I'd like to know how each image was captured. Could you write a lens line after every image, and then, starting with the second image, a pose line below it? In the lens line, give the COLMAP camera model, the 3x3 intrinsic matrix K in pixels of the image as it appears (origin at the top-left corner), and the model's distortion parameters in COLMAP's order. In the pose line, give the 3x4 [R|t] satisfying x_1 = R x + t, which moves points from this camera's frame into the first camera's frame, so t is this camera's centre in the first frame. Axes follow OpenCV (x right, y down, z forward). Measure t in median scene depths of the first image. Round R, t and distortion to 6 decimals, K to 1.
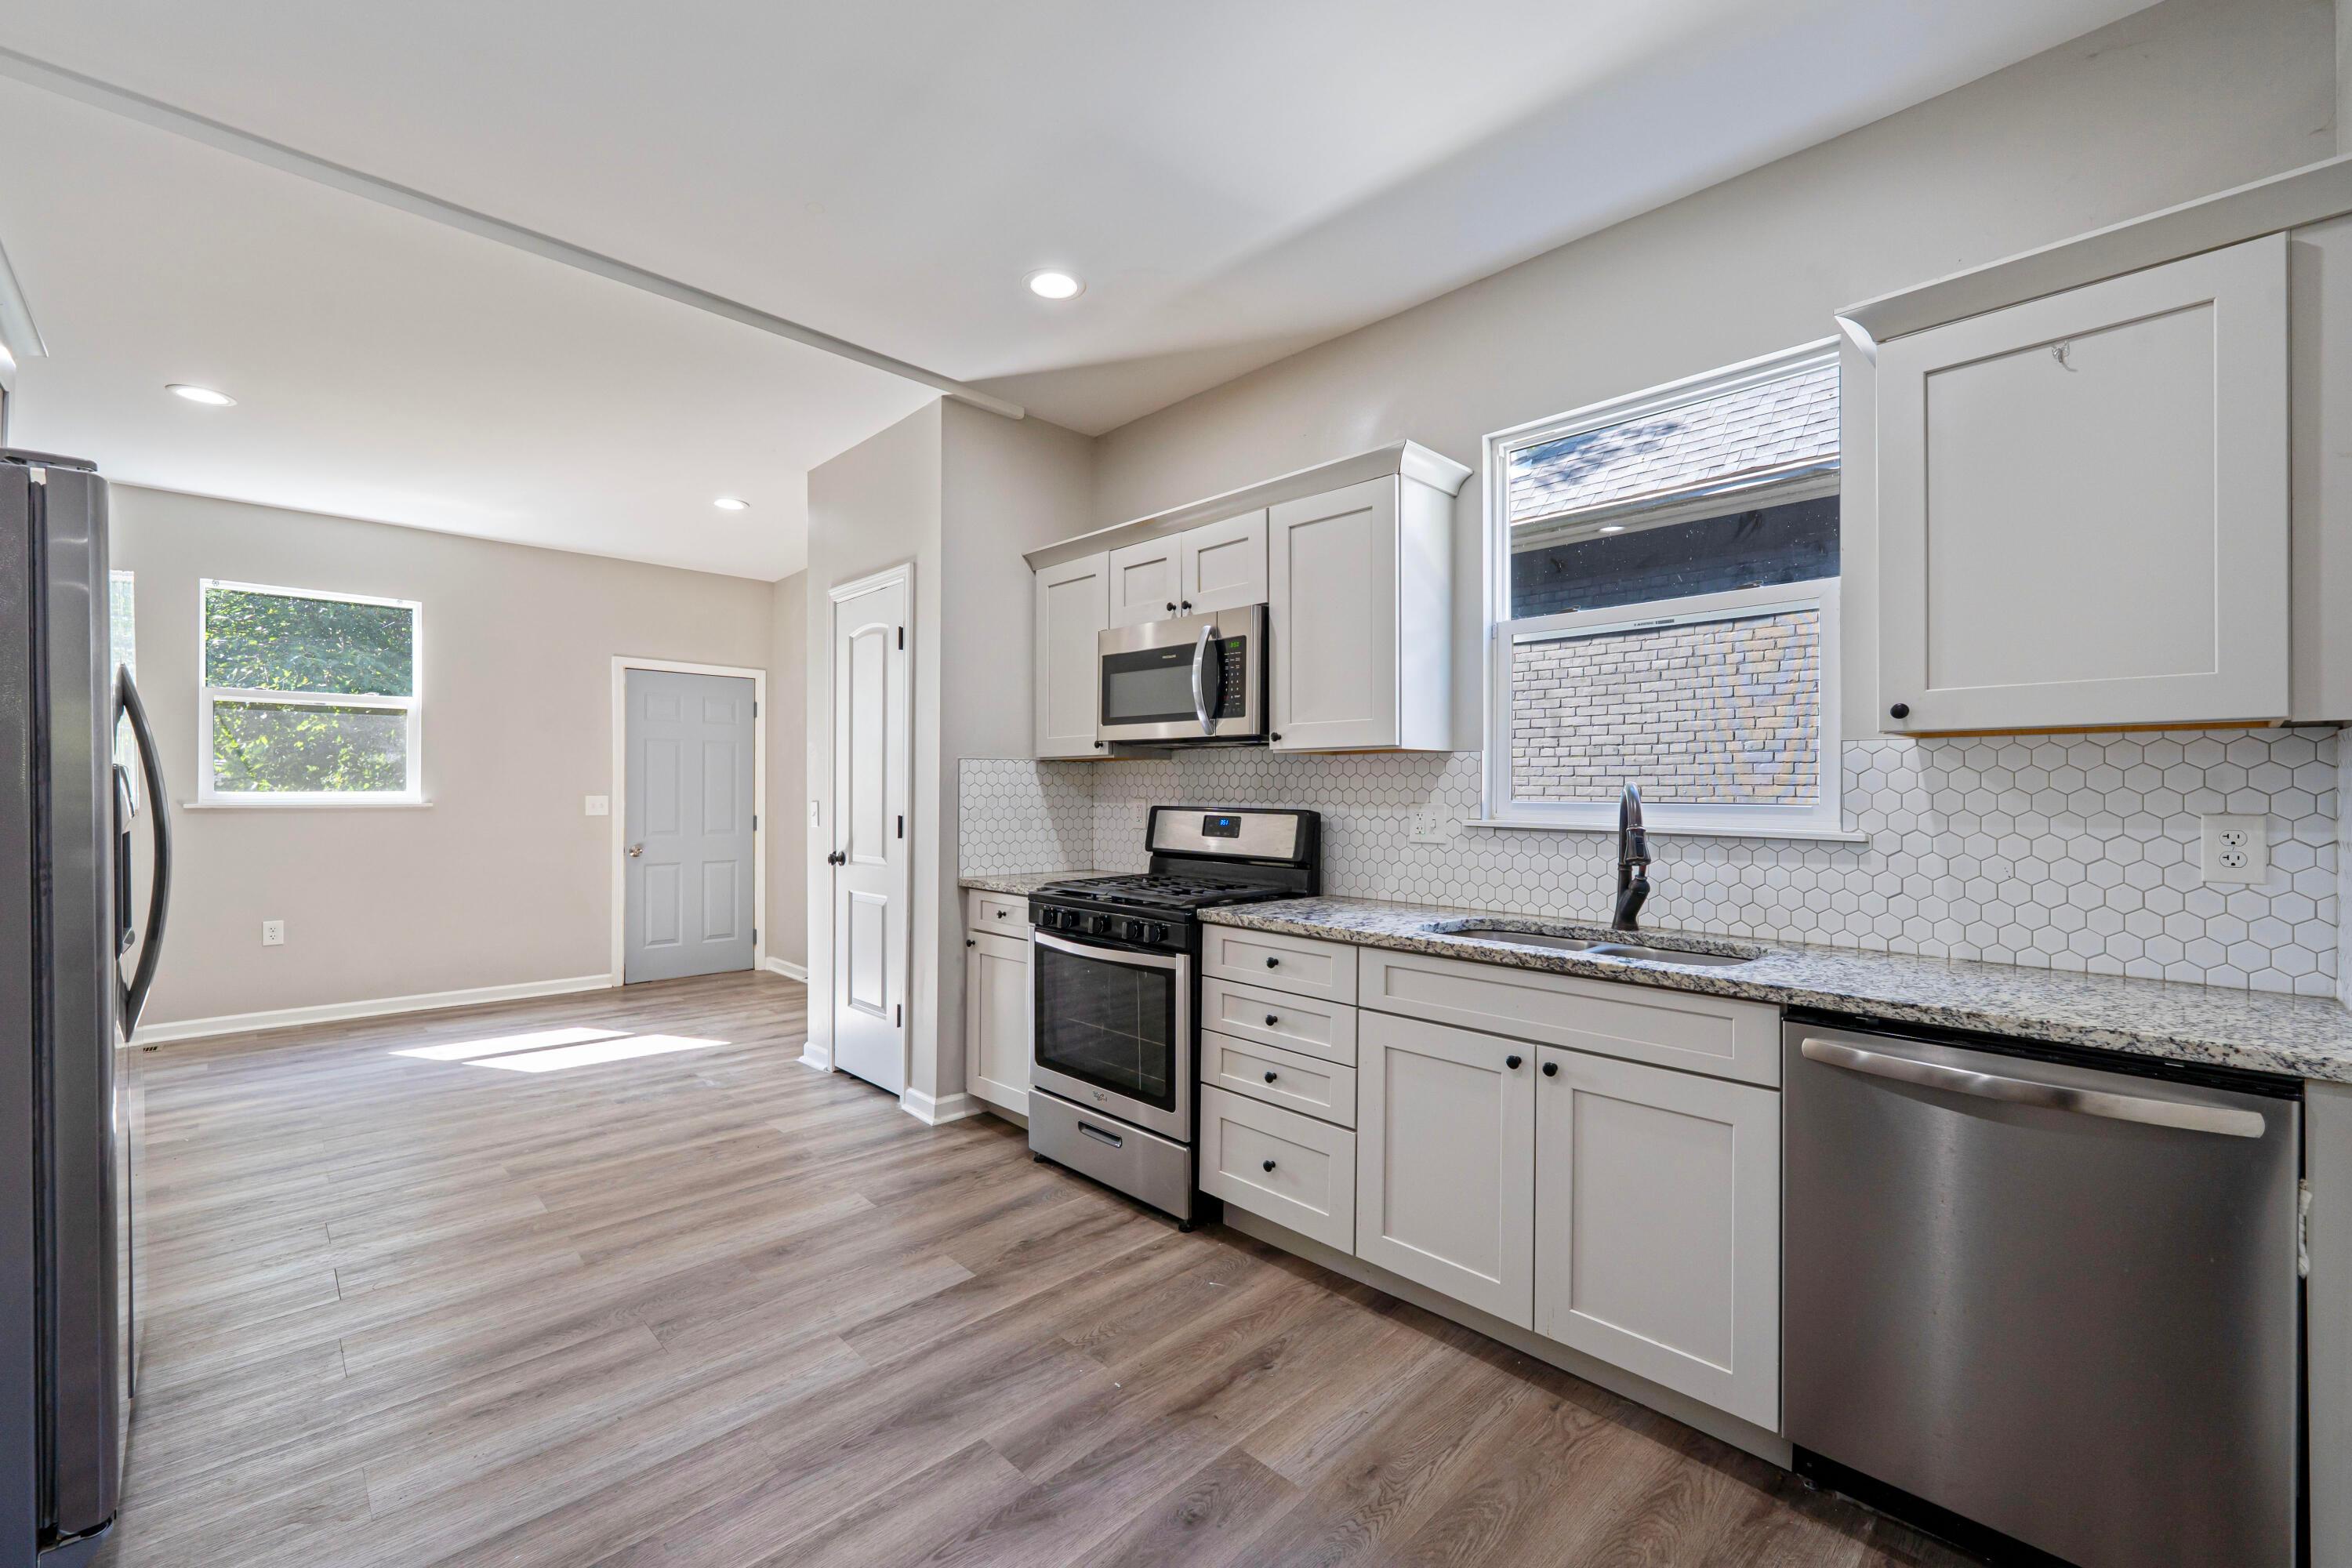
lens RADIAL K [[963.4, 0, 1166.8], [0, 963.4, 790.1], [0, 0, 1]] dist [-0.001052, 0.000274]
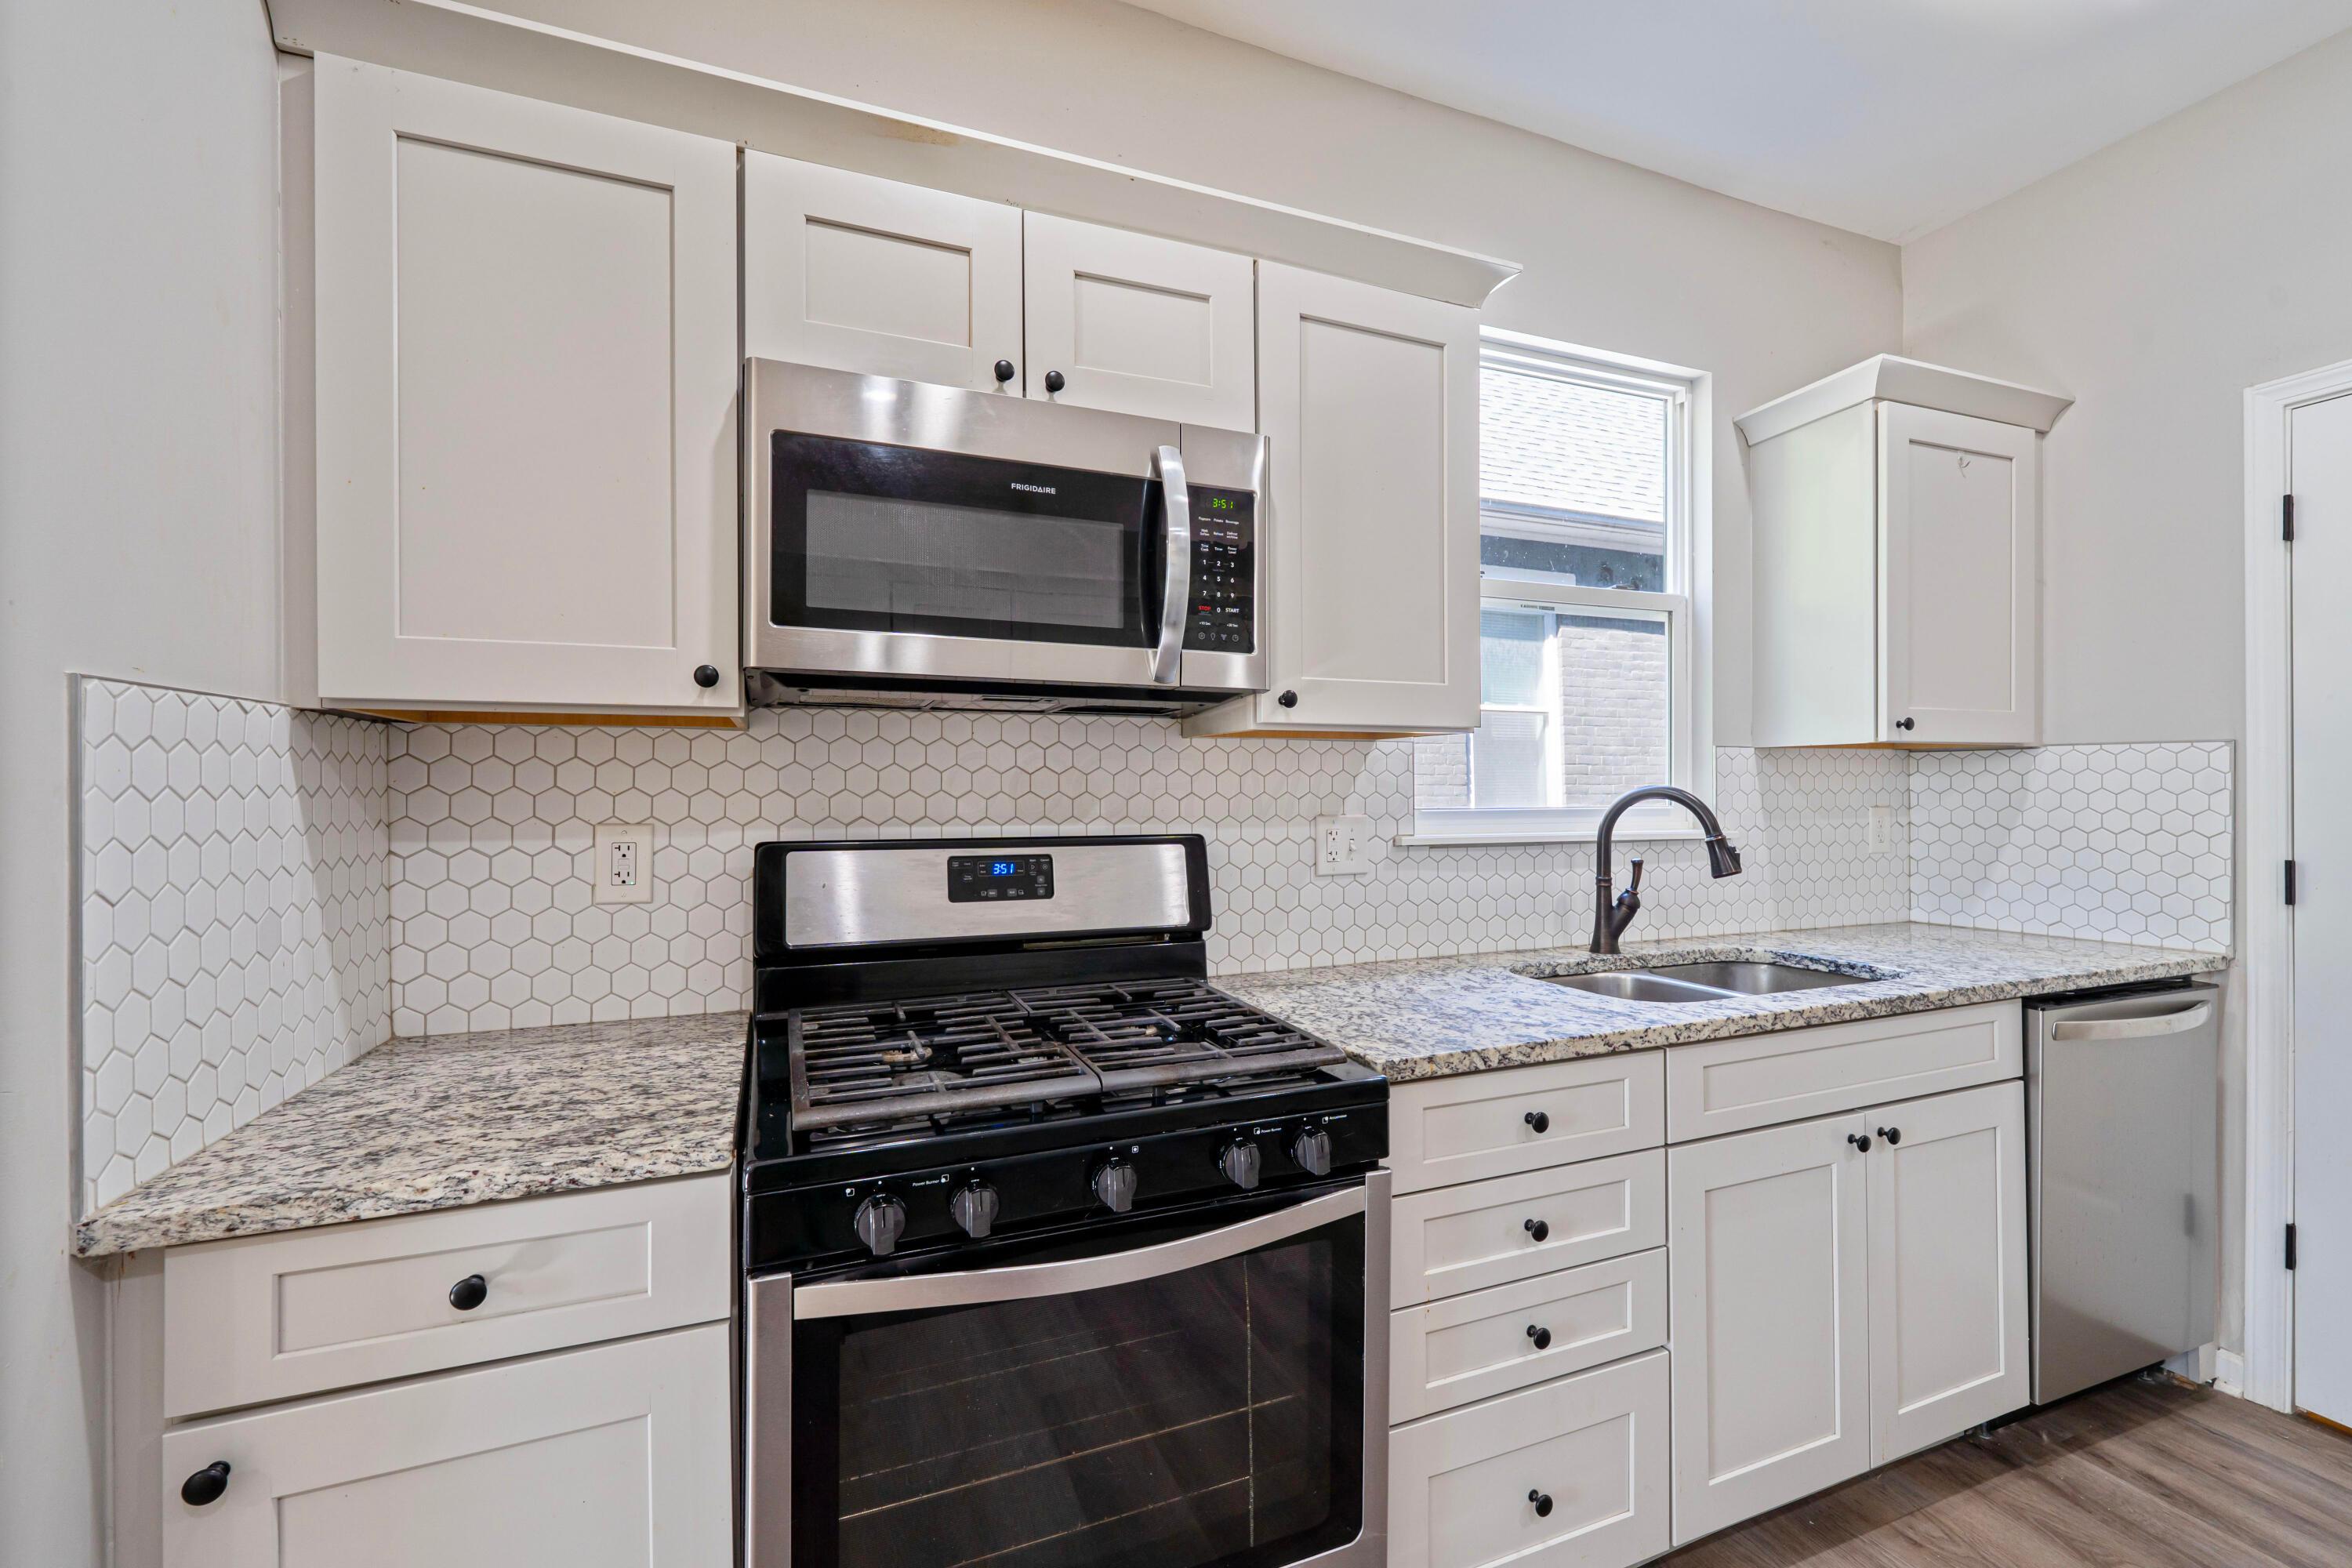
lens RADIAL K [[963.4, 0, 1185.3], [0, 963.4, 789.6], [0, 0, 1]] dist [-0.001052, 0.000274]
pose [[0.375605, -0.004434, 0.926769, -0.394557], [0.006450, 0.999977, 0.002170, -0.006795], [-0.926757, 0.005163, 0.375625, 0.839146]]
